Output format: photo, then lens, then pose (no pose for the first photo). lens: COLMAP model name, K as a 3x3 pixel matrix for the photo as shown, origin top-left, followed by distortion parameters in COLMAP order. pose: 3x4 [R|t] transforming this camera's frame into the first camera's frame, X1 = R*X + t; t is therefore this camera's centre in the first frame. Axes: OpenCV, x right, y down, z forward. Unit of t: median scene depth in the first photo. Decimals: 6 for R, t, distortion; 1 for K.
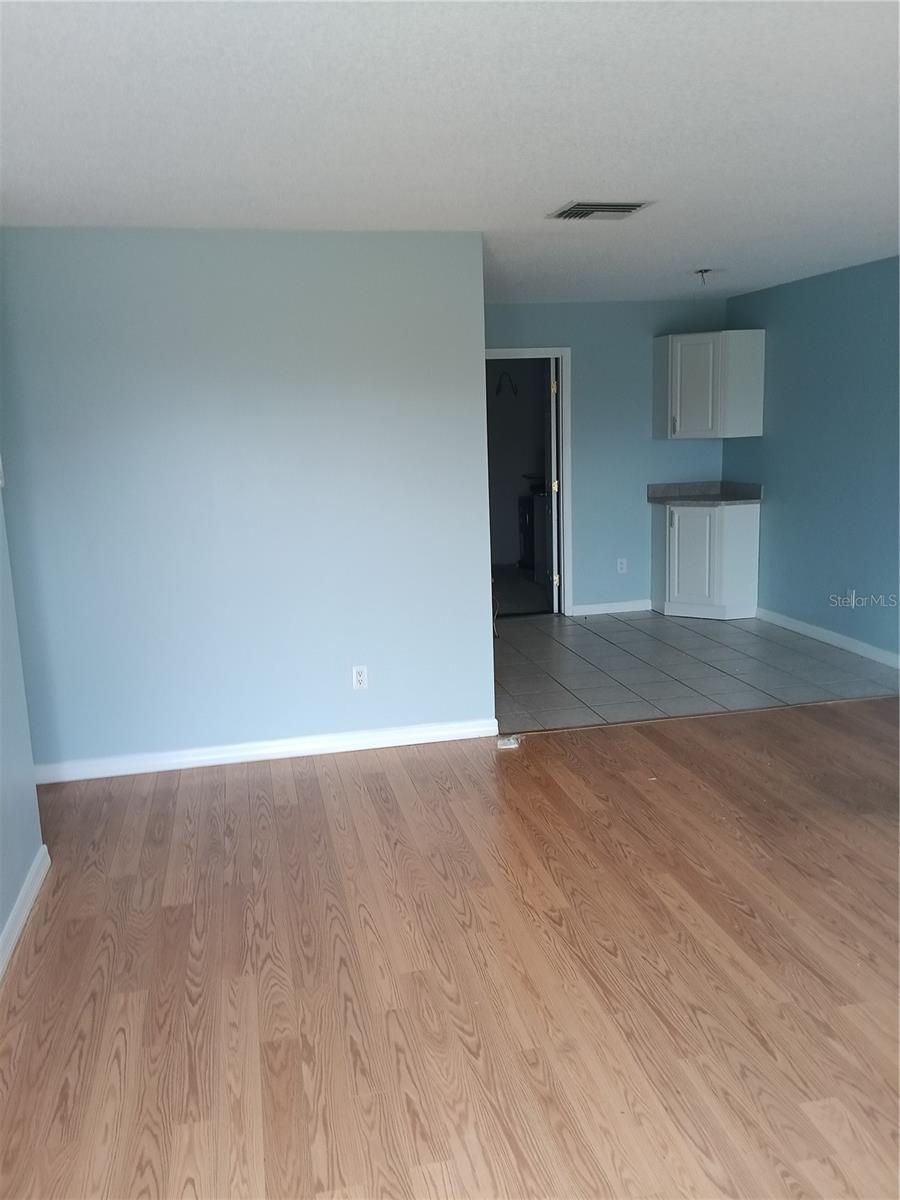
lens RADIAL K [[975.8, 0, 451.3], [0, 975.8, 600.7], [0, 0, 1]] dist [0.088171, -0.166777]
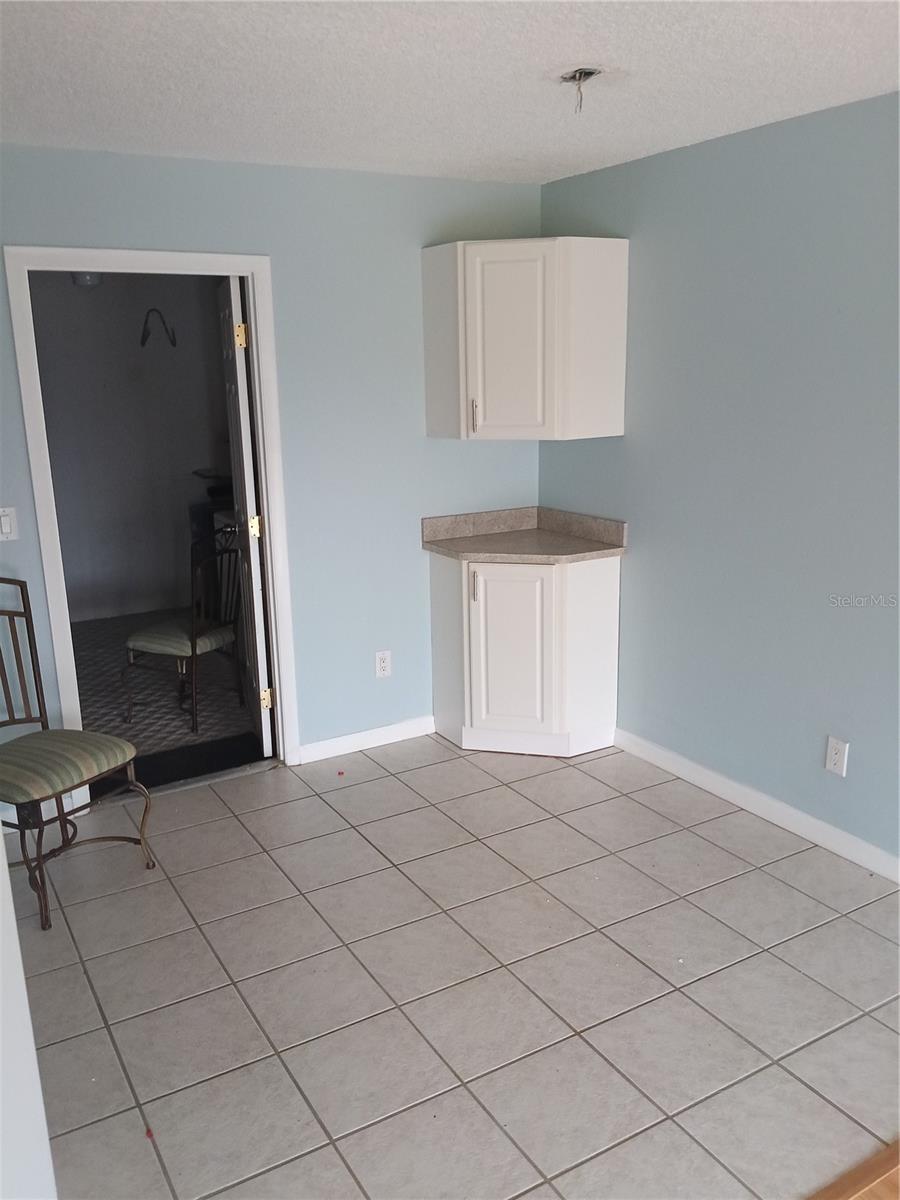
lens RADIAL K [[975.8, 0, 451.3], [0, 975.8, 600.7], [0, 0, 1]] dist [0.088171, -0.166777]
pose [[0.949572, -0.060721, 0.307612, 0.091599], [0.045757, 0.997402, 0.055632, -0.220359], [-0.310191, -0.038751, 0.949884, 1.005024]]
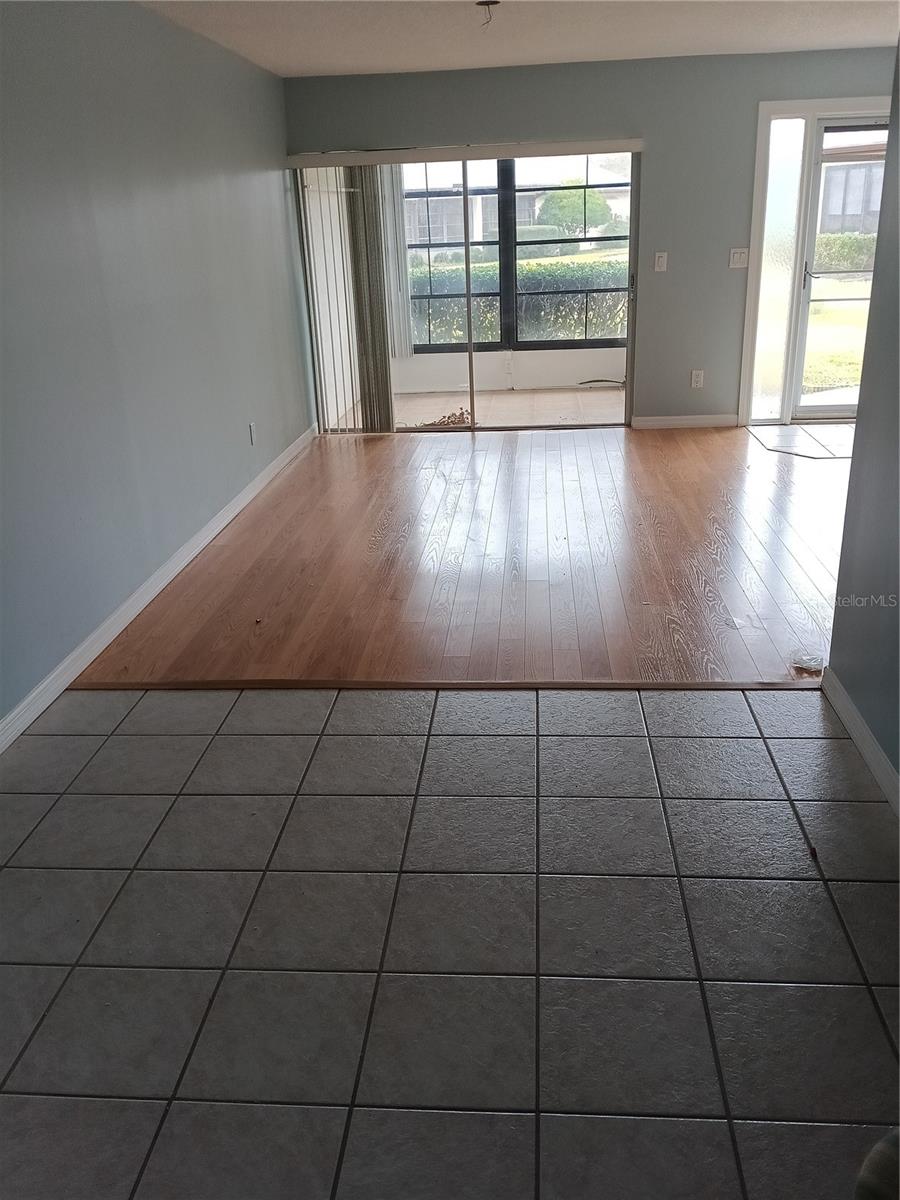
lens RADIAL K [[975.8, 0, 451.3], [0, 975.8, 600.7], [0, 0, 1]] dist [0.088171, -0.166777]
pose [[-0.953740, -0.043138, 0.297523, 0.124477], [0.122549, 0.847910, 0.515782, -0.393434], [-0.274522, 0.528383, -0.803399, 2.156770]]
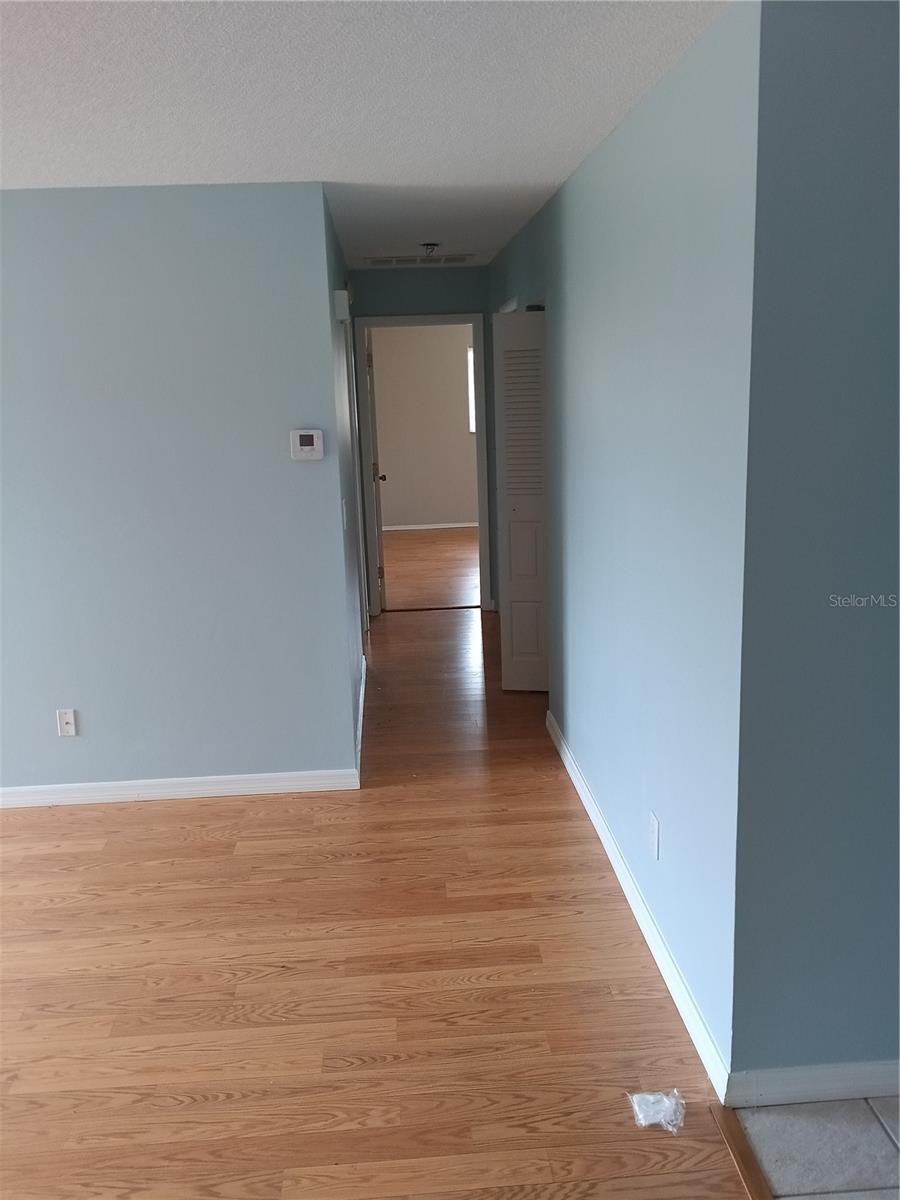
lens RADIAL K [[975.8, 0, 451.3], [0, 975.8, 600.7], [0, 0, 1]] dist [0.088171, -0.166777]
pose [[-0.148373, 0.254301, -0.955676, 0.623835], [-0.149430, 0.949511, 0.275860, -0.276627], [0.977577, 0.183737, -0.102882, 1.204328]]
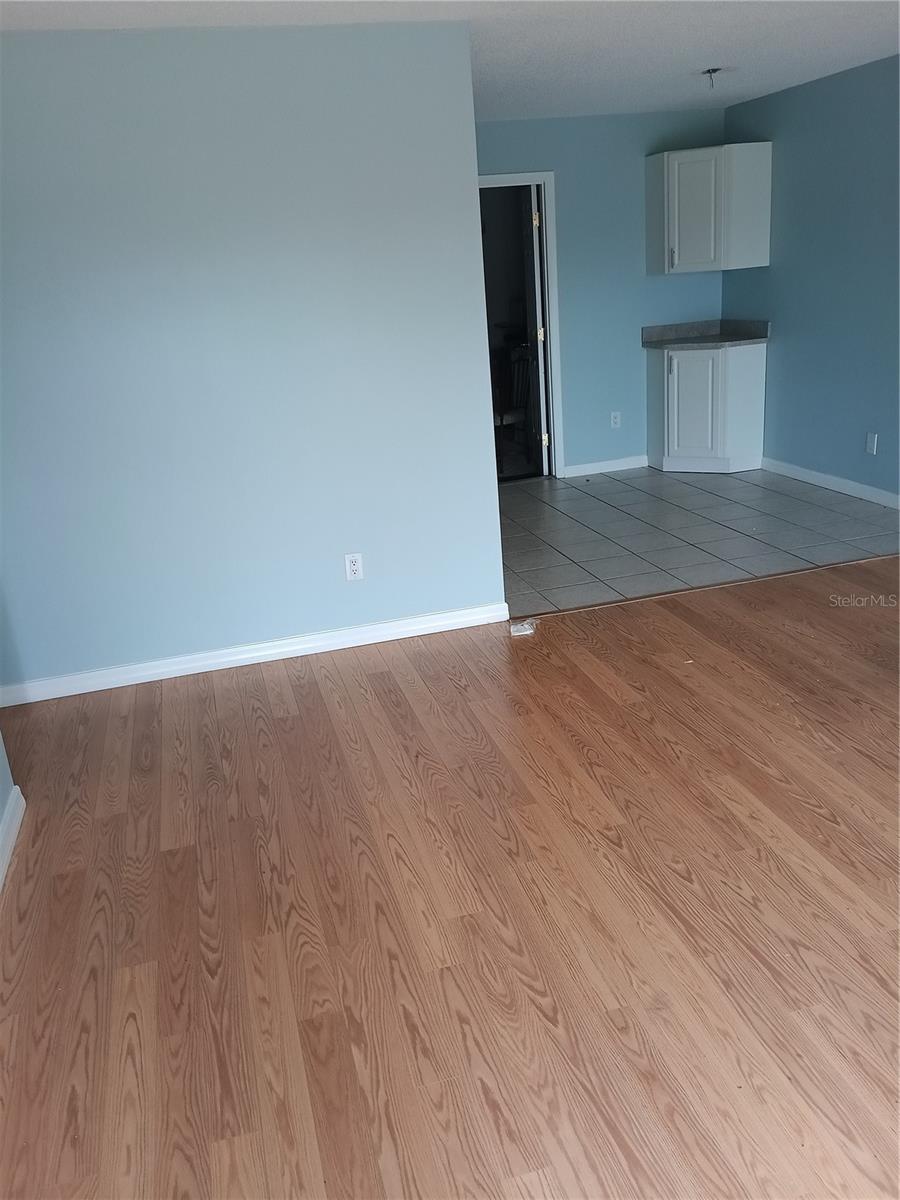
lens RADIAL K [[975.8, 0, 451.3], [0, 975.8, 600.7], [0, 0, 1]] dist [0.088171, -0.166777]
pose [[0.997680, -0.058264, 0.035206, -0.050533], [0.052599, 0.988085, 0.144641, -0.019722], [-0.043214, -0.142453, 0.988858, 0.146281]]
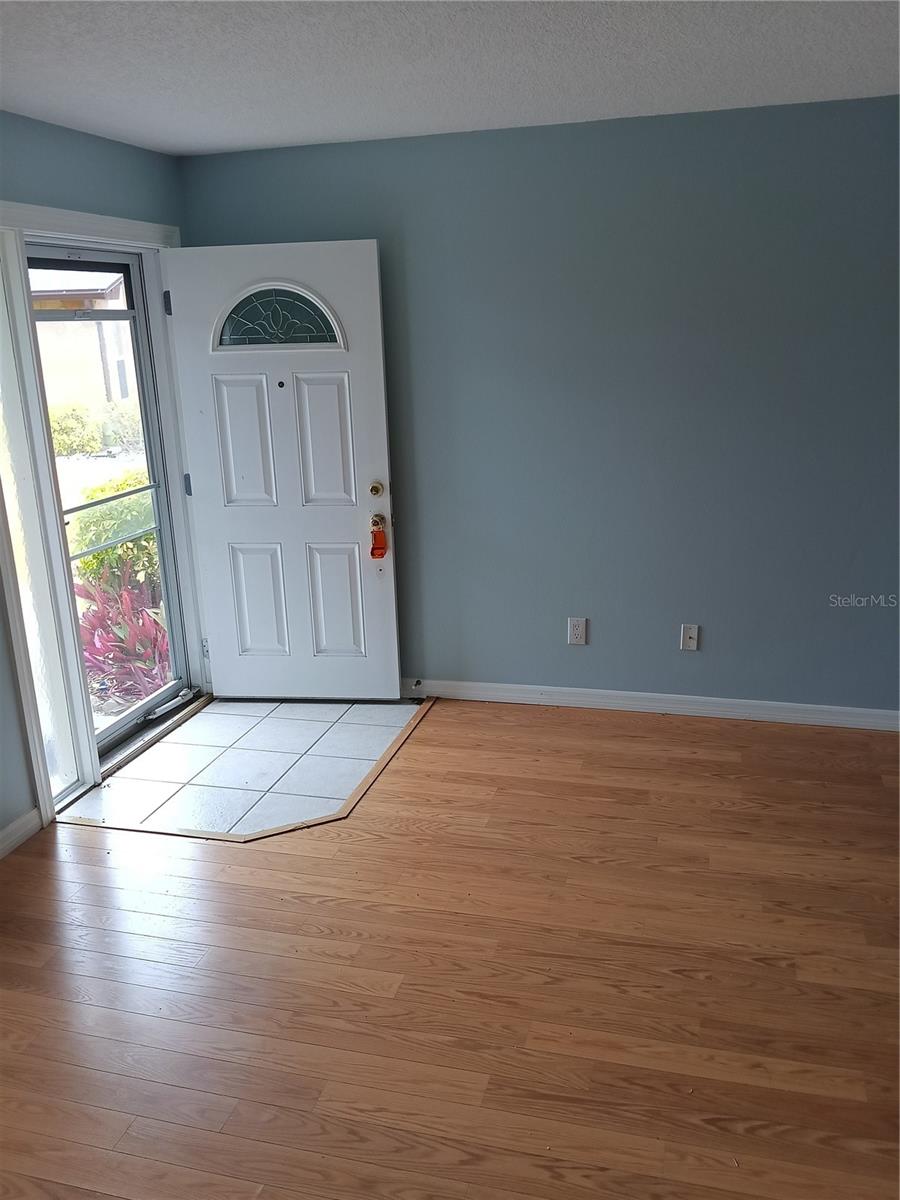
lens RADIAL K [[975.8, 0, 451.3], [0, 975.8, 600.7], [0, 0, 1]] dist [0.088171, -0.166777]
pose [[-0.464795, 0.288373, -0.837142, 0.751020], [-0.117035, 0.917171, 0.380921, -0.221900], [0.877649, 0.275025, -0.392547, 0.882991]]
